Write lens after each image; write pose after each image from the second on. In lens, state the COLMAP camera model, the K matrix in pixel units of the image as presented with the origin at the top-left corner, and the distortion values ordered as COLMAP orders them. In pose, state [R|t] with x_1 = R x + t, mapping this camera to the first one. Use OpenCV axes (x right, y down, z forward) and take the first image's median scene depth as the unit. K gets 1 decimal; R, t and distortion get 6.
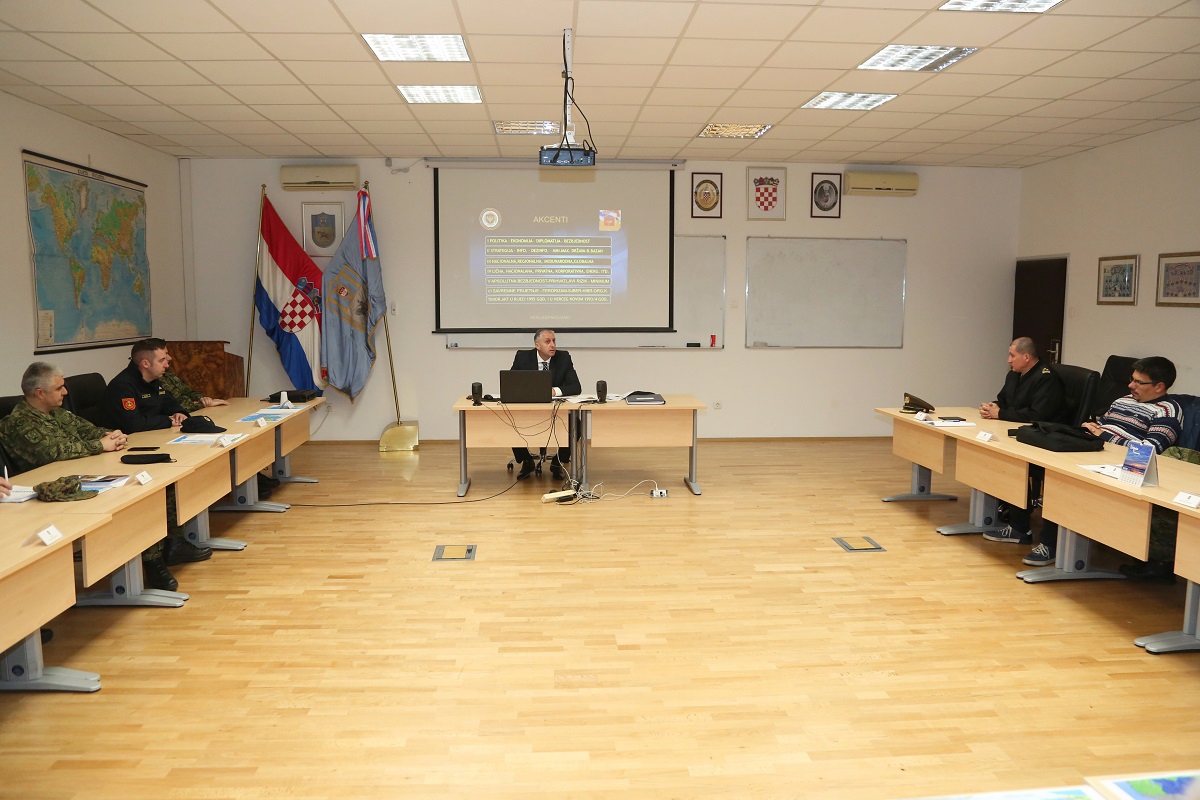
lens RADIAL K [[838.2, 0, 600.0], [0, 838.2, 400.0], [0, 0, 1]] dist [-0.037720, 0.005693]
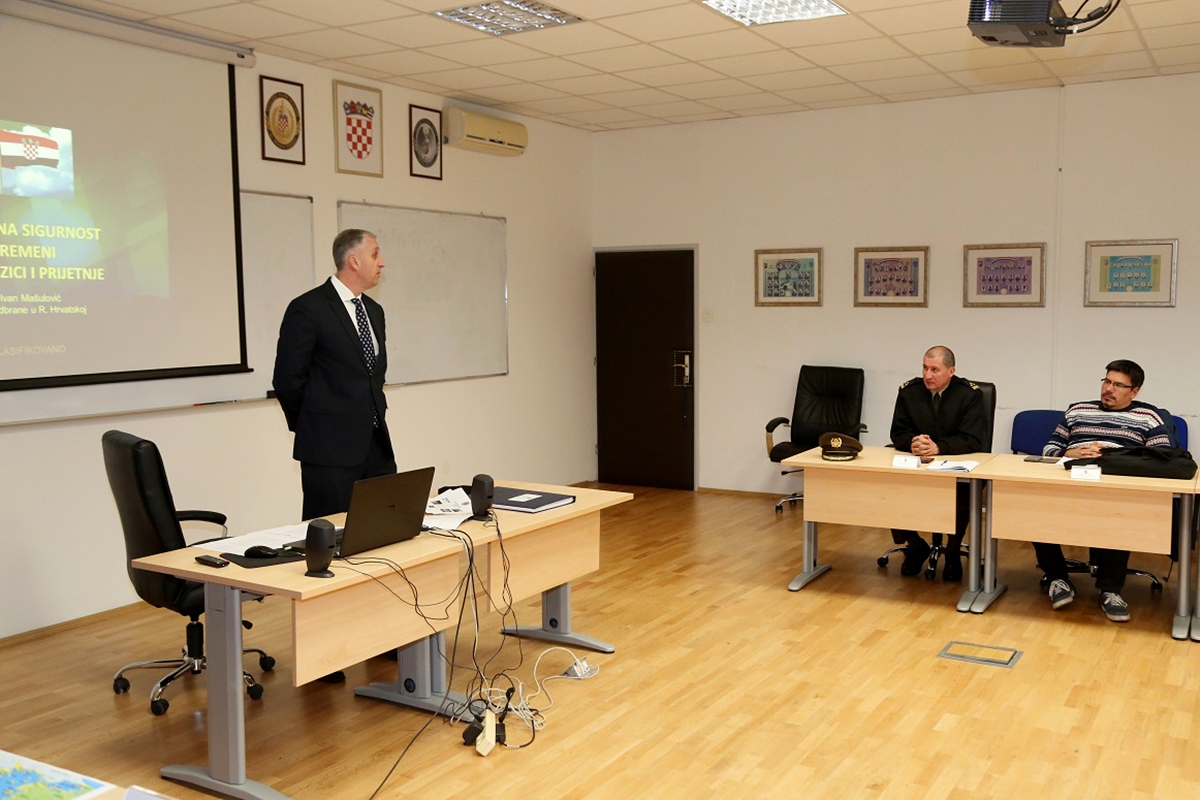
lens RADIAL K [[1128.1, 0, 600.0], [0, 1128.1, 400.0], [0, 0, 1]] dist [0.018745, 0.023004]
pose [[0.577194, -0.082038, 0.812476, -0.374634], [0.109521, 0.993729, 0.022535, -0.056556], [-0.809230, 0.075976, 0.582559, 0.413956]]
